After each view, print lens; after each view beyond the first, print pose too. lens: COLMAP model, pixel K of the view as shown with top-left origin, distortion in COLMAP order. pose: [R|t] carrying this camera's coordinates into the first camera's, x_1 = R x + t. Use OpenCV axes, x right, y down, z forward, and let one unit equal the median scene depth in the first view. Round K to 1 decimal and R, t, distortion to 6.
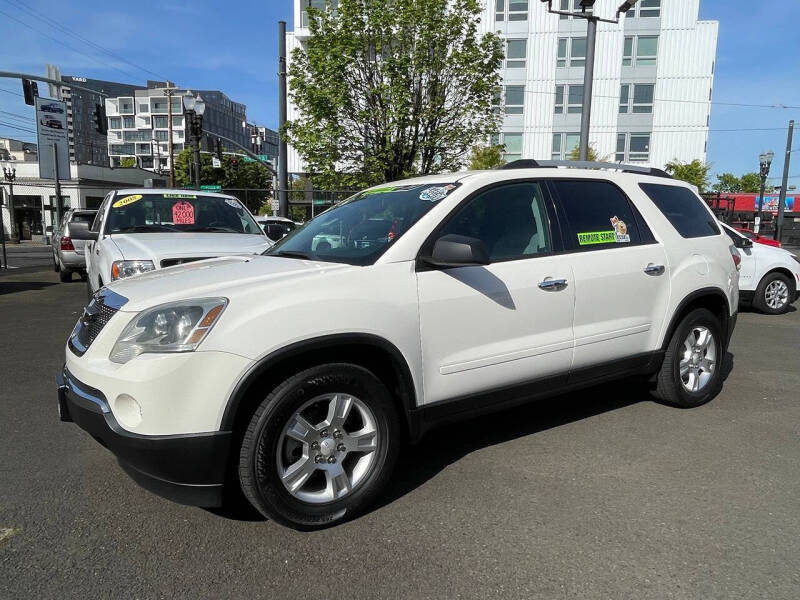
lens RADIAL K [[569.3, 0, 404.8], [0, 569.3, 302.1], [0, 0, 1]] dist [-0.006464, -0.002747]
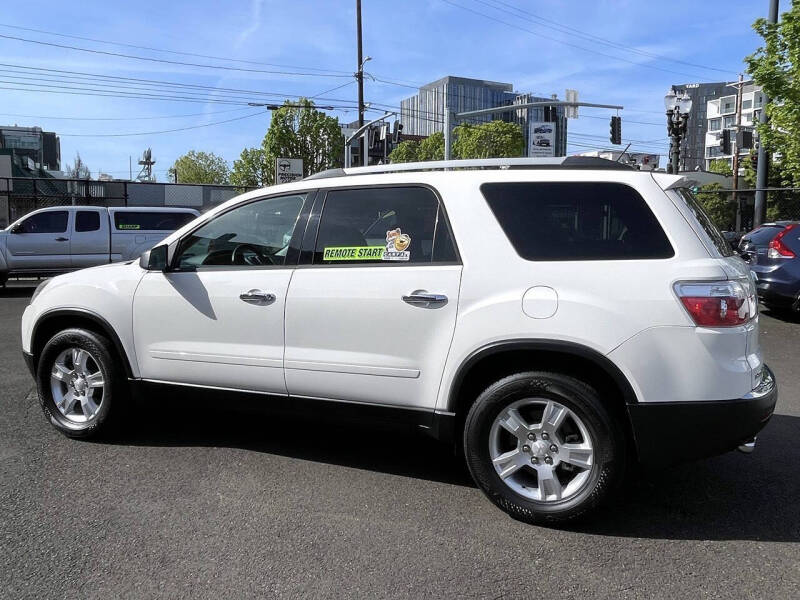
lens RADIAL K [[523.3, 0, 429.0], [0, 523.3, 279.0], [0, 0, 1]] dist [0.019721, 0.001592]
pose [[0.593605, 0.090270, -0.799677, 0.947527], [-0.107279, 0.993696, 0.032538, -0.102083], [0.797574, 0.066474, 0.599548, 0.560423]]
